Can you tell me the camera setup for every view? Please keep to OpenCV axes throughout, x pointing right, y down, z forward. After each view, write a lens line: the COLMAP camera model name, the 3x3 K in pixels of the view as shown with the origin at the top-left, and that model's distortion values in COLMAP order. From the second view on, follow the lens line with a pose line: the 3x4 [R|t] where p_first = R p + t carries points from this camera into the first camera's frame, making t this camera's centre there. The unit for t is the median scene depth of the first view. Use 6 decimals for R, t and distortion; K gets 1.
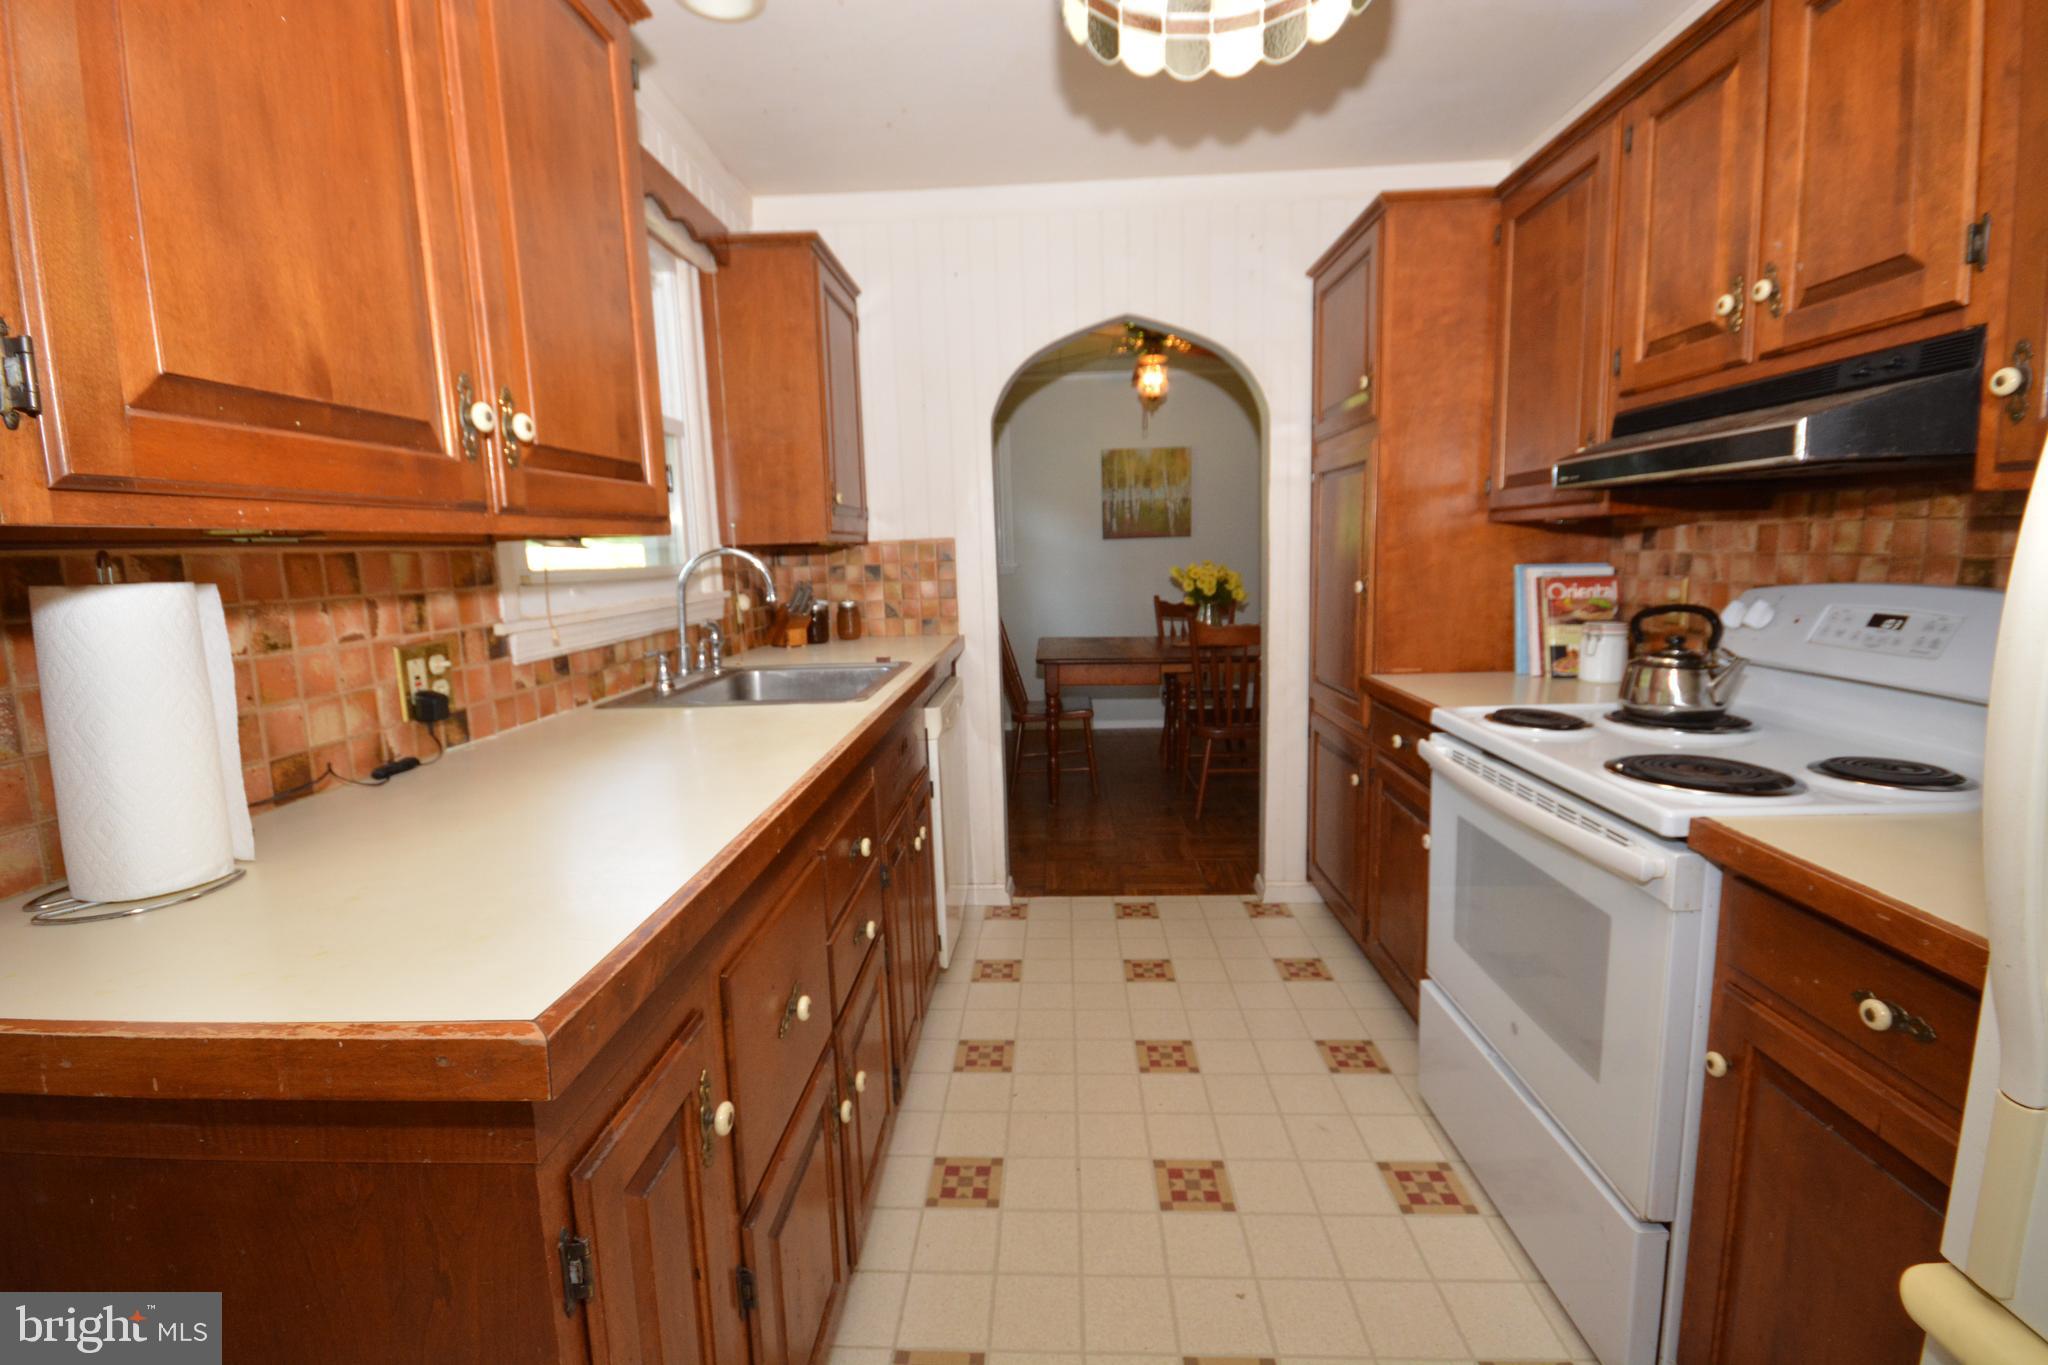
lens RADIAL K [[898.4, 0, 1019.2], [0, 898.4, 677.1], [0, 0, 1]] dist [0.003060, -0.006551]
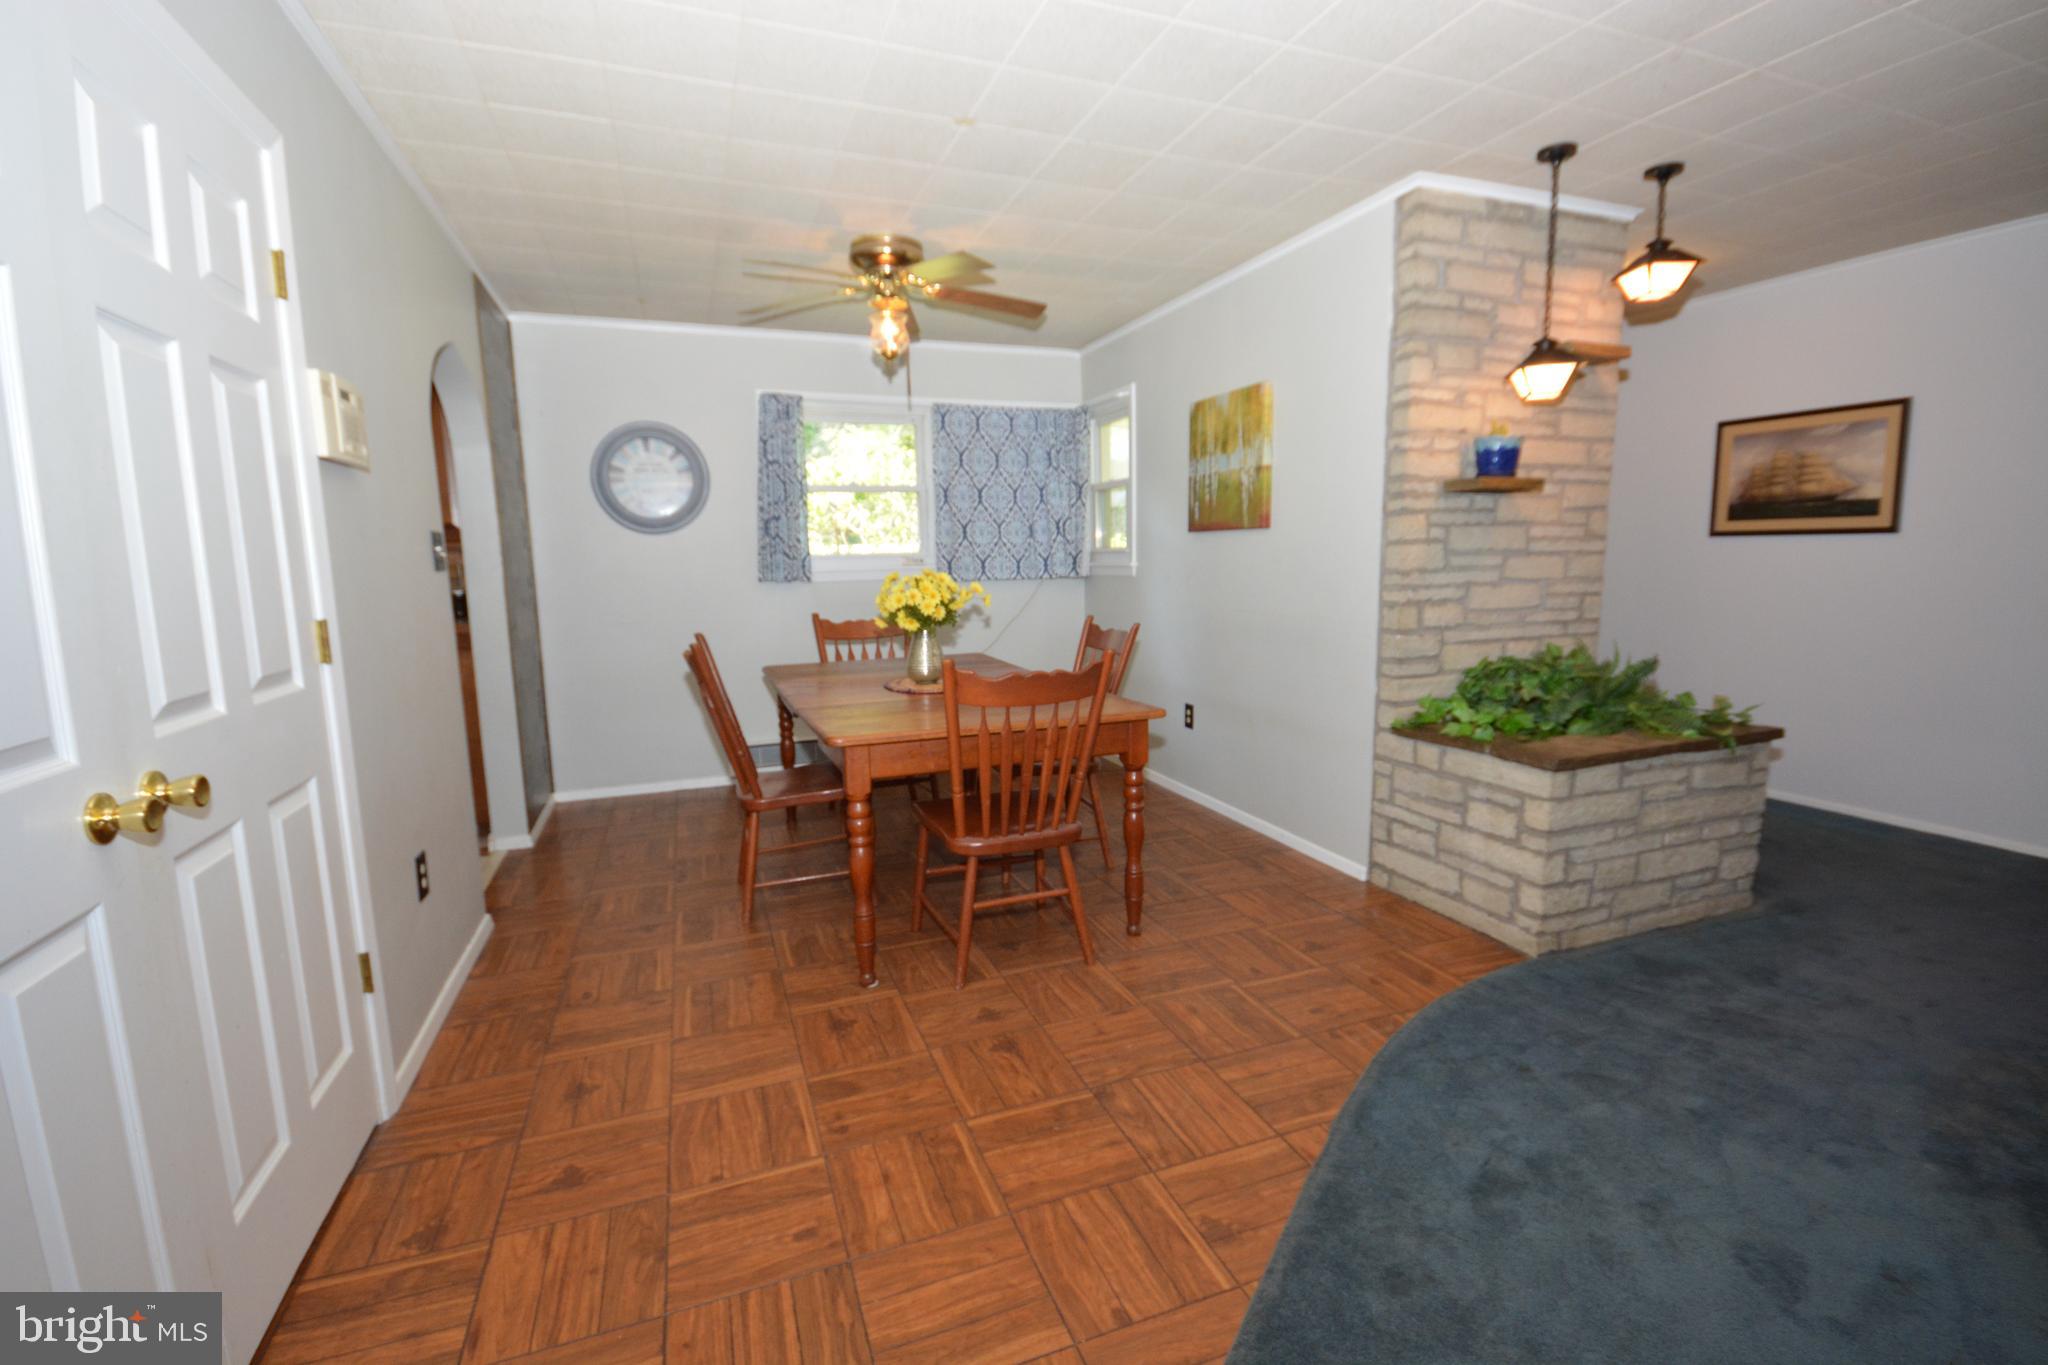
lens RADIAL K [[898.4, 0, 1019.2], [0, 898.4, 677.1], [0, 0, 1]] dist [0.003060, -0.006551]
pose [[0.393059, 0.150596, -0.907097, 2.538830], [-0.123469, 0.986207, 0.110229, -0.377878], [0.911186, 0.068672, 0.406231, 2.215489]]
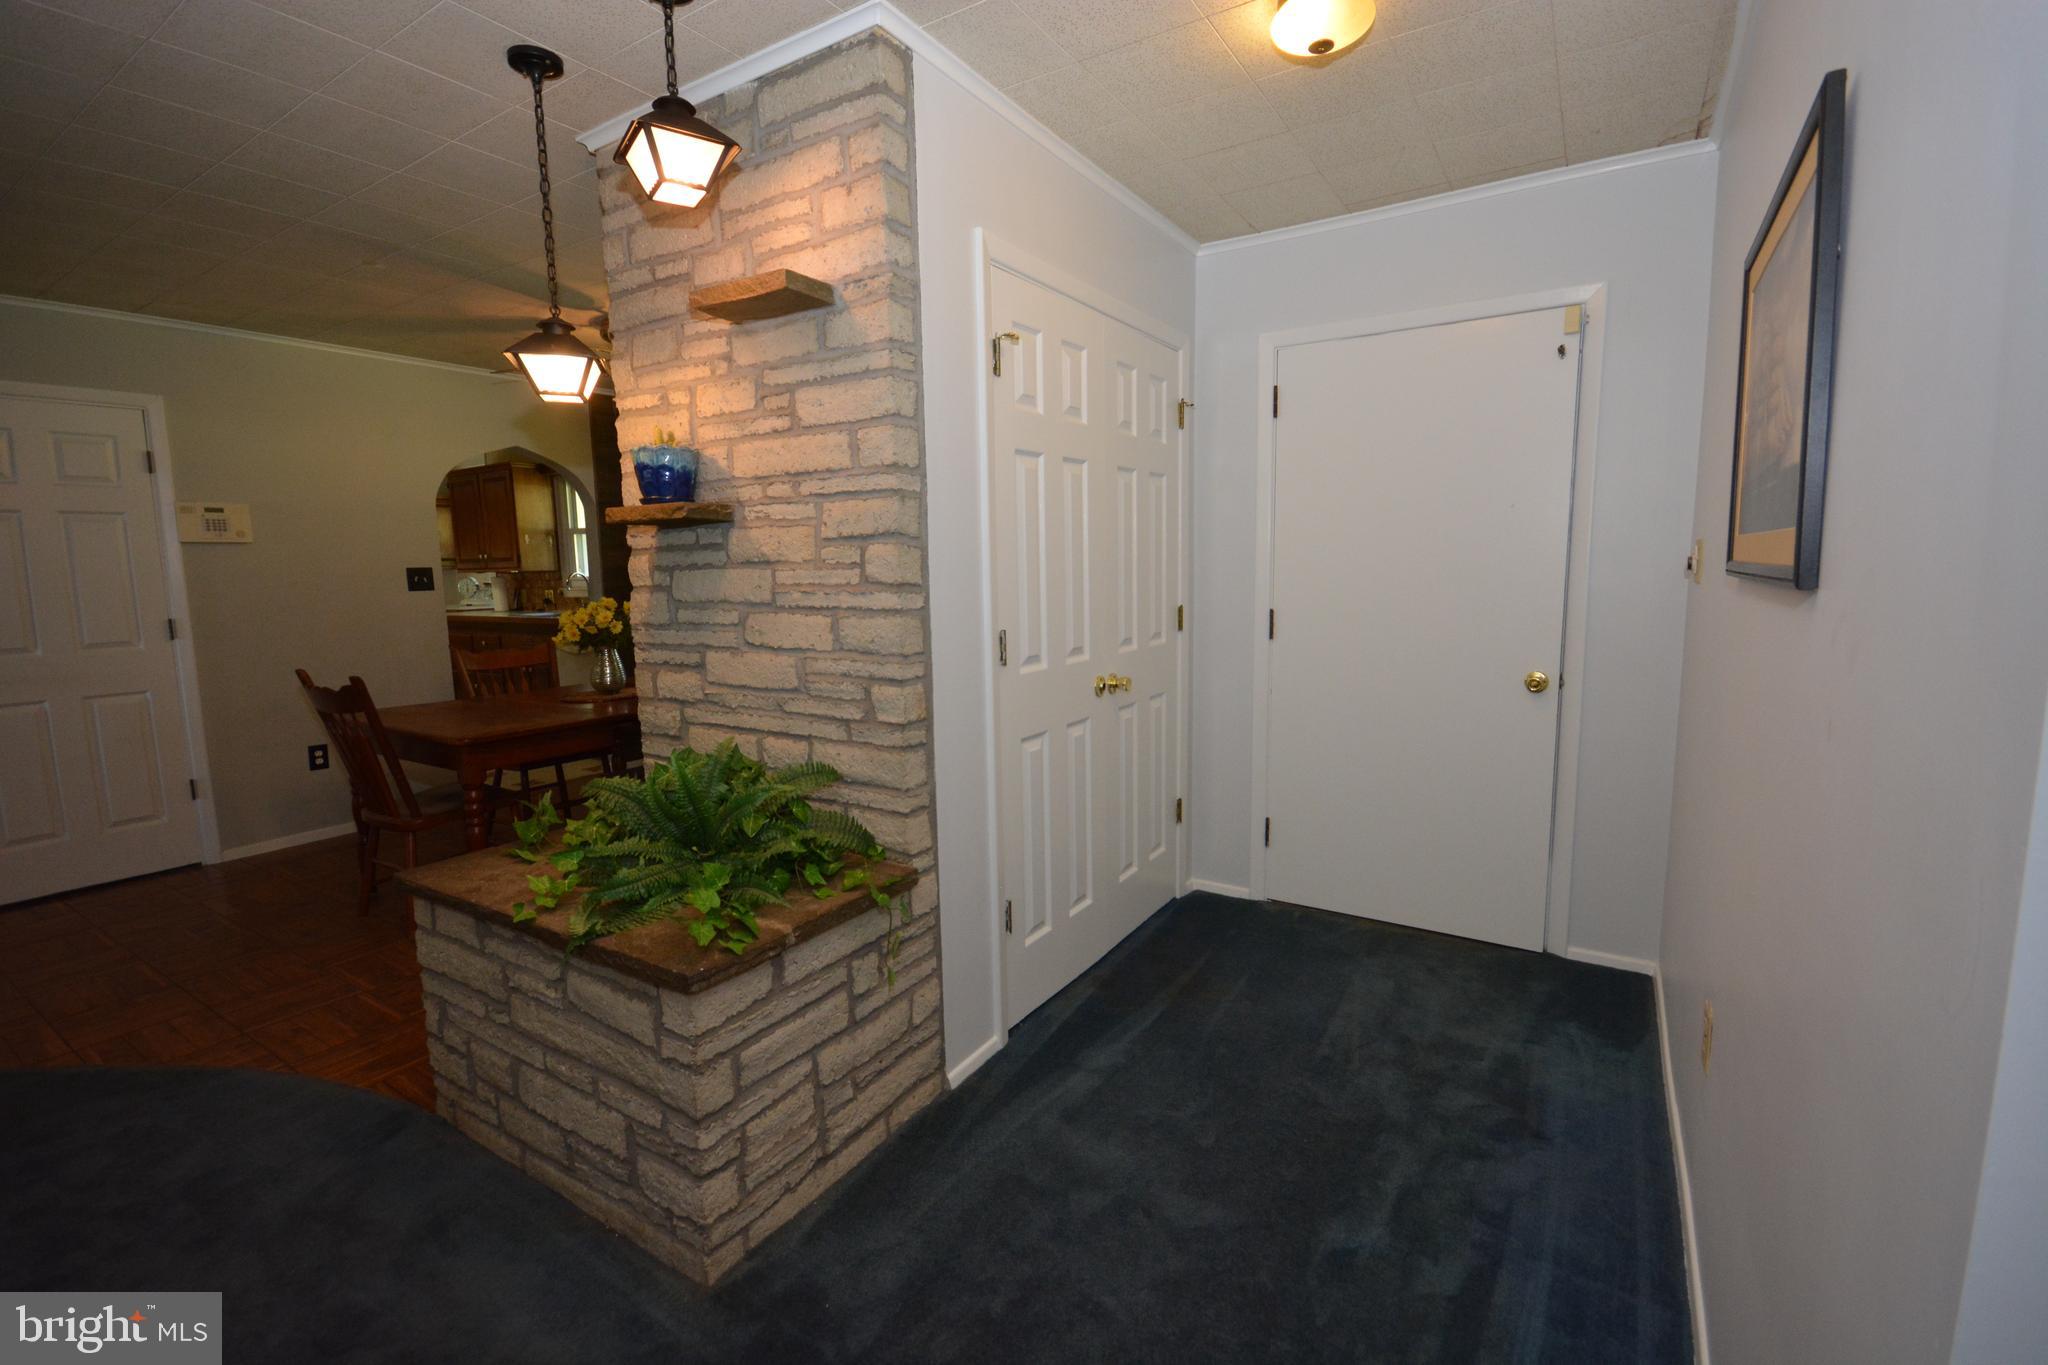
lens RADIAL K [[898.4, 0, 1019.2], [0, 898.4, 677.1], [0, 0, 1]] dist [0.003060, -0.006551]
pose [[-0.497813, 0.149128, -0.854367, 2.114309], [-0.088019, 0.971332, 0.220831, -0.788488], [0.862807, 0.185133, -0.470415, 4.944668]]
